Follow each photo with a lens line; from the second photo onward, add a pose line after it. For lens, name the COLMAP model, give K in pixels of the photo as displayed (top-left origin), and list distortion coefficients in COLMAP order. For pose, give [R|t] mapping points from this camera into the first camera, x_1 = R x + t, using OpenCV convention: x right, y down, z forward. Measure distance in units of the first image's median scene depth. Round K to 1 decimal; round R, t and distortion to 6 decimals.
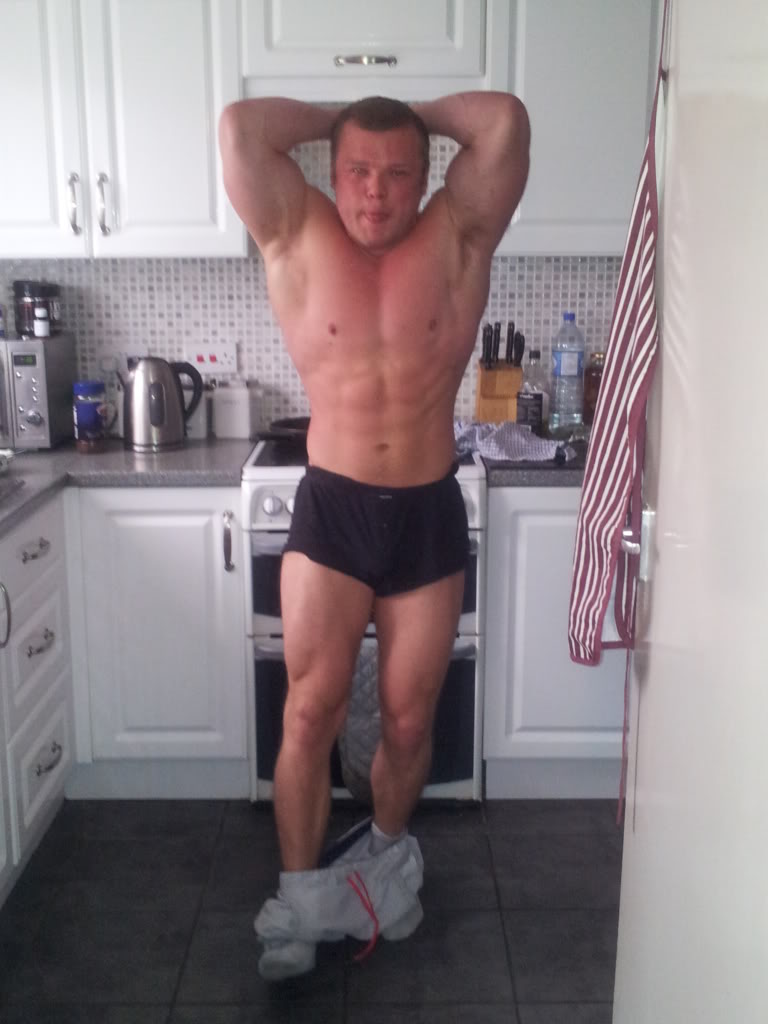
lens RADIAL K [[1311.9, 0, 385.8], [0, 1311.9, 498.0], [0, 0, 1]] dist [0.007470, 0.000000]
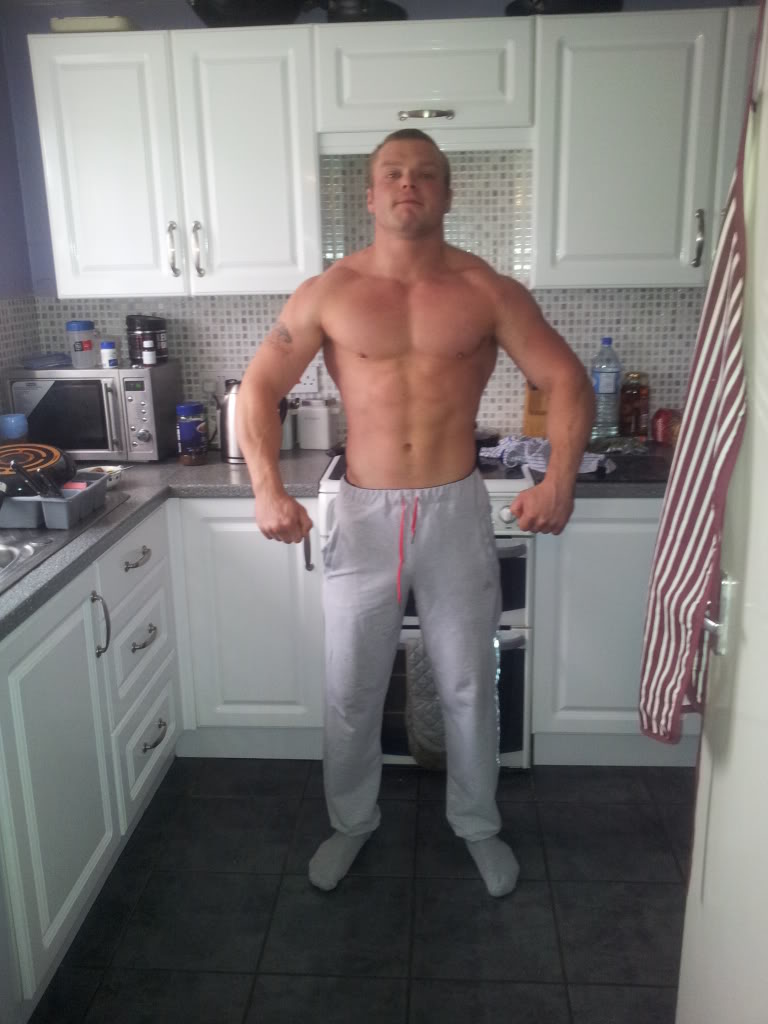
lens RADIAL K [[949.2, 0, 390.9], [0, 949.2, 505.6], [0, 0, 1]] dist [0.015424, -0.007897]
pose [[0.998323, -0.003200, -0.057797, 0.000237], [0.006238, 0.998604, 0.052448, -0.042845], [0.057549, -0.052721, 0.996950, 0.171990]]
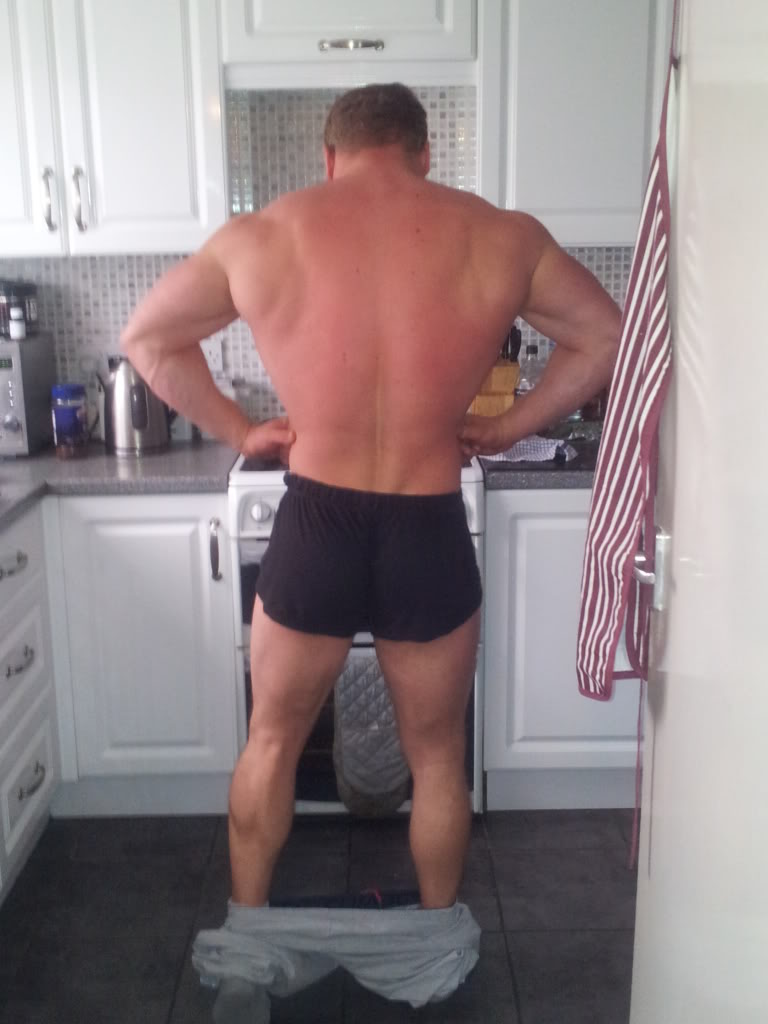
lens RADIAL K [[1311.9, 0, 385.1], [0, 1311.9, 497.1], [0, 0, 1]] dist [0.007470, 0.000000]
pose [[0.999890, -0.014200, 0.004360, 0.000446], [0.014137, 0.999801, 0.014067, -0.017012], [-0.004559, -0.014004, 0.999892, 0.039408]]
